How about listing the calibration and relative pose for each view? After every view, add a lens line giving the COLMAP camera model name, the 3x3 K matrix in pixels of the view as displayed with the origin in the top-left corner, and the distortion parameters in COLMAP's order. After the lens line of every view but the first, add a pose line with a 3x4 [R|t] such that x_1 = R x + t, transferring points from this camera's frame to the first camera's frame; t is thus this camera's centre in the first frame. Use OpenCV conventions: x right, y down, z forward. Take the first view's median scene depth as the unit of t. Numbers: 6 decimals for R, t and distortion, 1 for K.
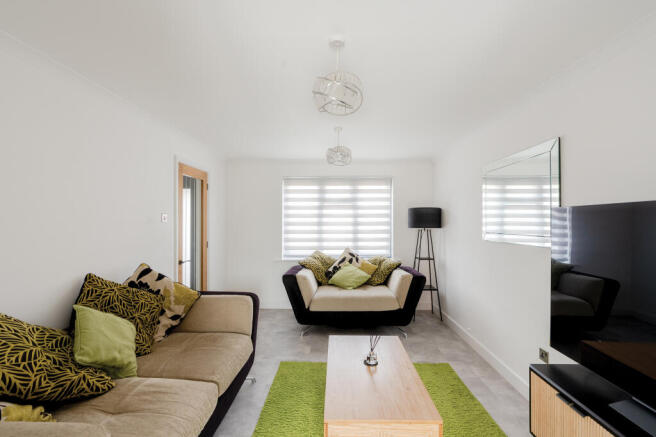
lens RADIAL K [[301.4, 0, 334.2], [0, 301.4, 221.3], [0, 0, 1]] dist [-0.013811, 0.002475]
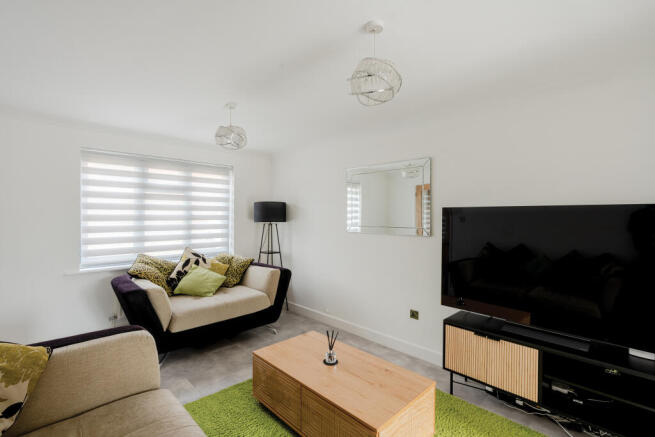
lens RADIAL K [[301.0, 0, 324.0], [0, 301.0, 216.3], [0, 0, 1]] dist [-0.013811, 0.002475]
pose [[0.705969, 0.001235, 0.708241, -0.283212], [-0.005794, 0.999975, 0.004032, -0.001498], [-0.708219, -0.006950, 0.705959, 0.163486]]
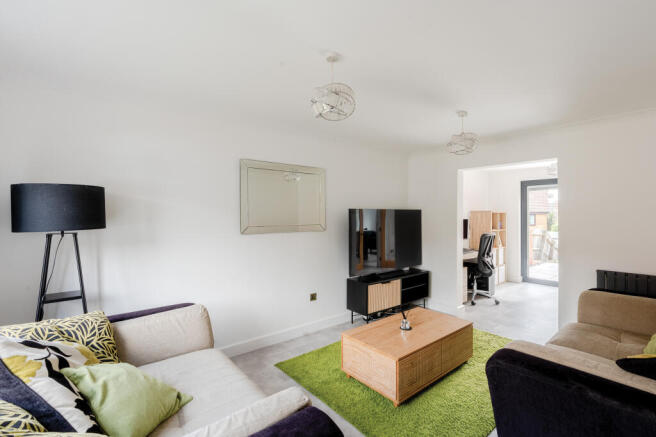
lens RADIAL K [[301.4, 0, 329.0], [0, 301.4, 221.8], [0, 0, 1]] dist [-0.013811, 0.002475]
pose [[-0.652132, -0.019516, 0.757854, -0.305340], [-0.003160, 0.999730, 0.023025, -0.001945], [-0.758099, 0.012621, -0.652017, 1.019805]]
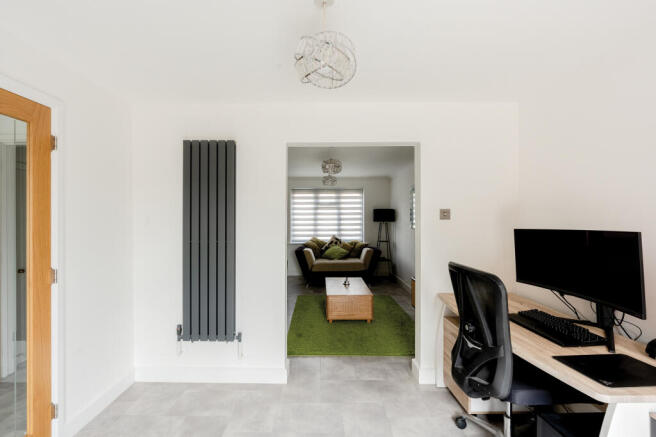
lens RADIAL K [[301.4, 0, 321.5], [0, 301.4, 215.5], [0, 0, 1]] dist [-0.013811, 0.002475]
pose [[0.999954, -0.004321, 0.008598, -0.033893], [0.004375, 0.999970, -0.006314, -0.001770], [-0.008571, 0.006351, 0.999943, -0.556448]]
